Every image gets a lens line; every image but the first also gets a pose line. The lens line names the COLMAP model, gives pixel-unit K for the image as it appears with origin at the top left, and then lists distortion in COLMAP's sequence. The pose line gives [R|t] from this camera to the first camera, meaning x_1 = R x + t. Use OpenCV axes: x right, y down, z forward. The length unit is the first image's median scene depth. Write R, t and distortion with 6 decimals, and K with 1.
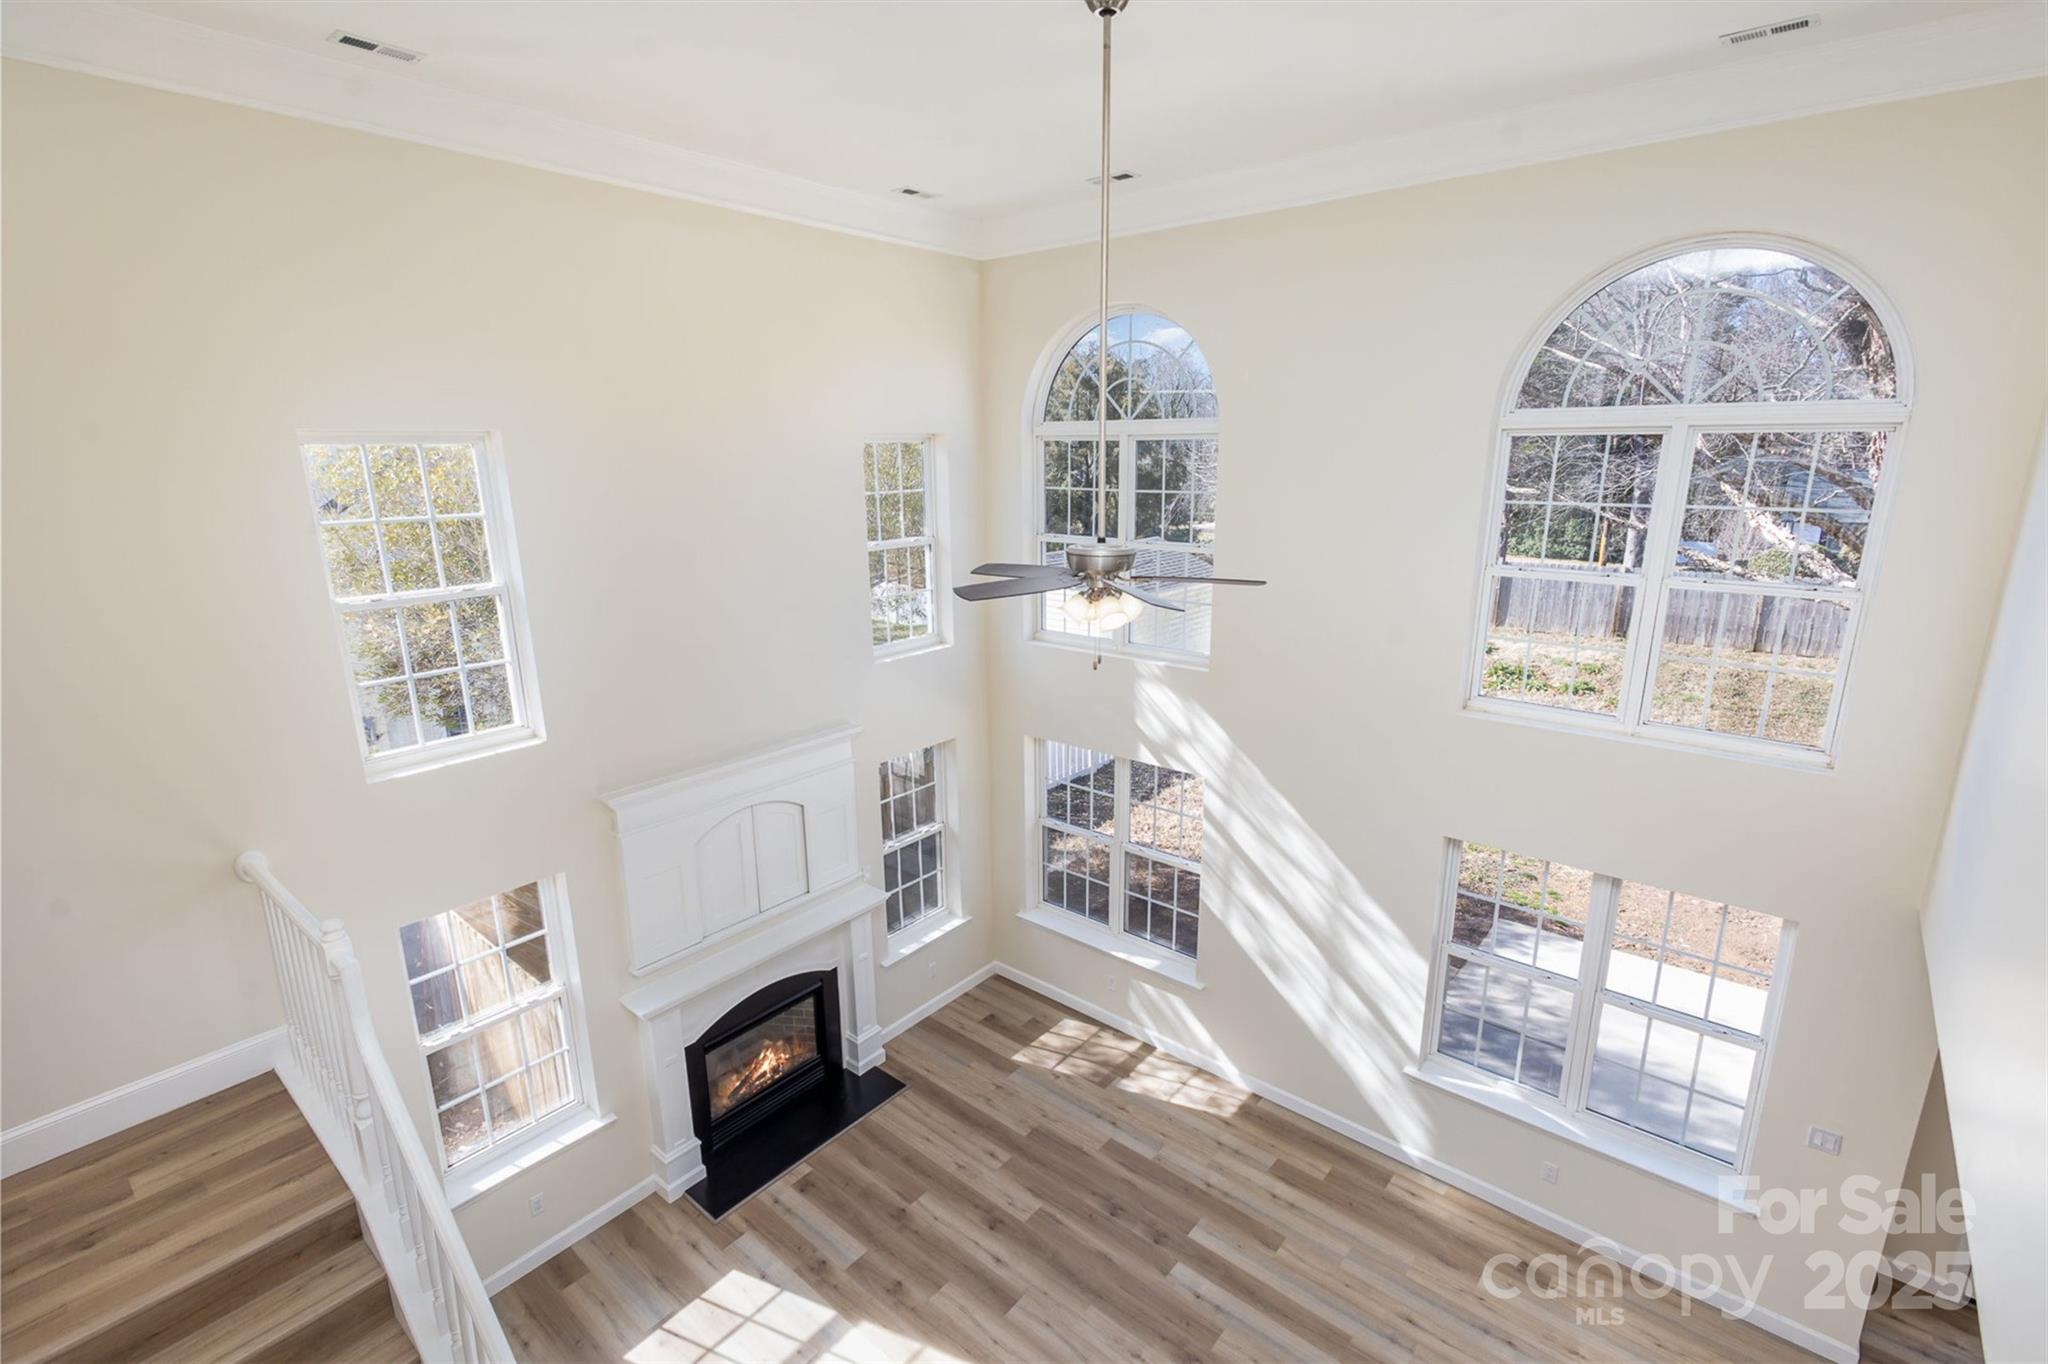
lens RADIAL K [[954.9, 0, 1031.8], [0, 954.9, 596.0], [0, 0, 1]] dist [0.010831, -0.001341]
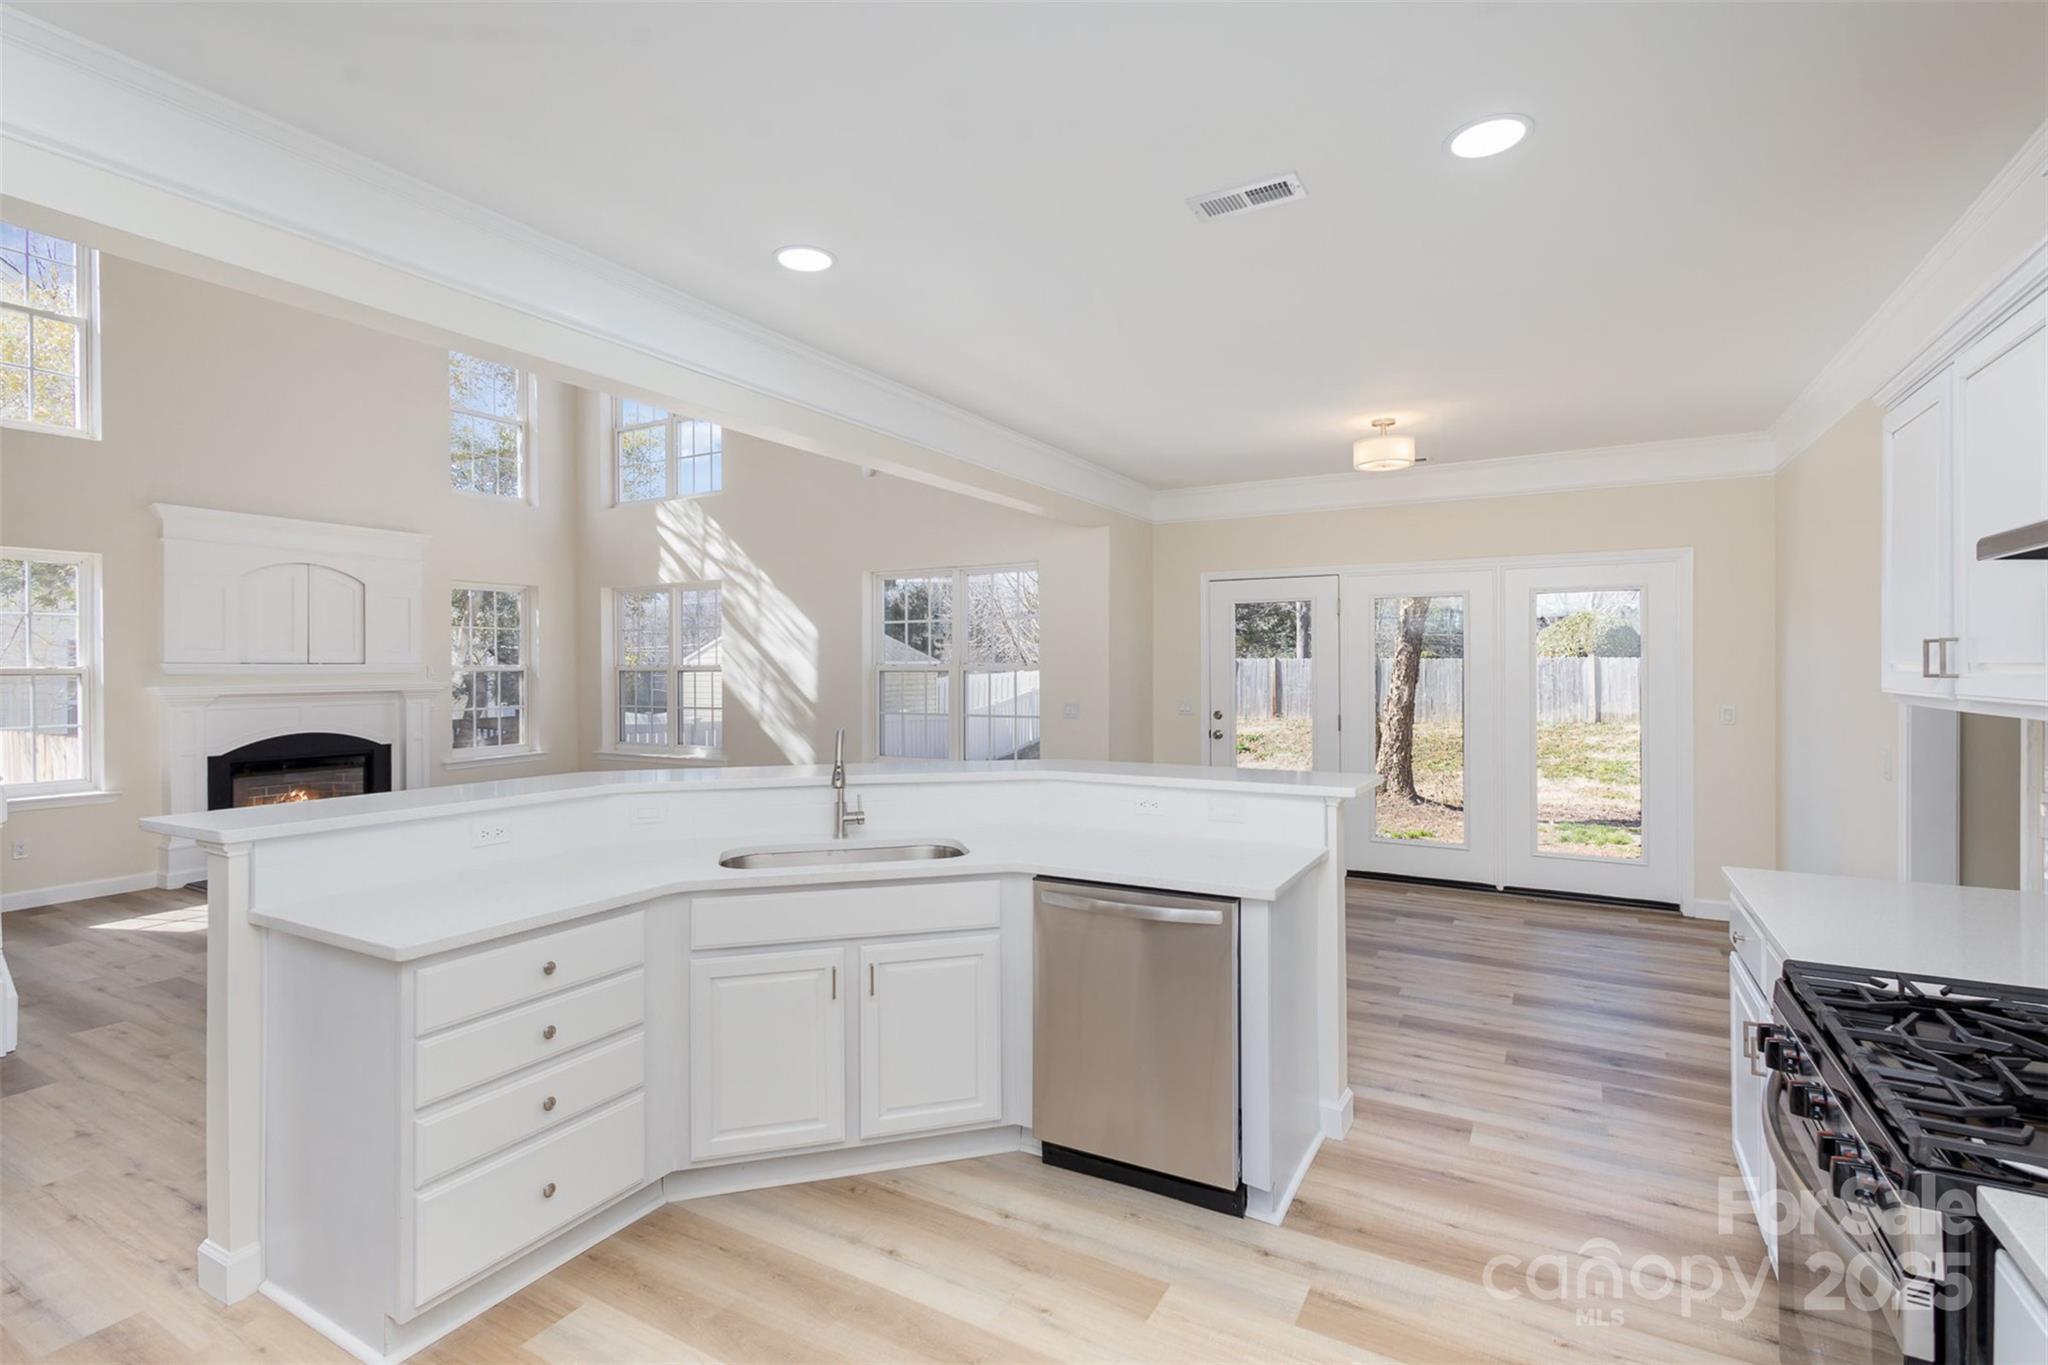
lens RADIAL K [[954.9, 0, 1016.6], [0, 954.9, 590.0], [0, 0, 1]] dist [0.010831, -0.001341]
pose [[0.985881, 0.011331, 0.167064, 0.343246], [0.029334, 0.970592, -0.238938, 0.507431], [-0.164859, 0.240465, 0.956555, -0.263715]]
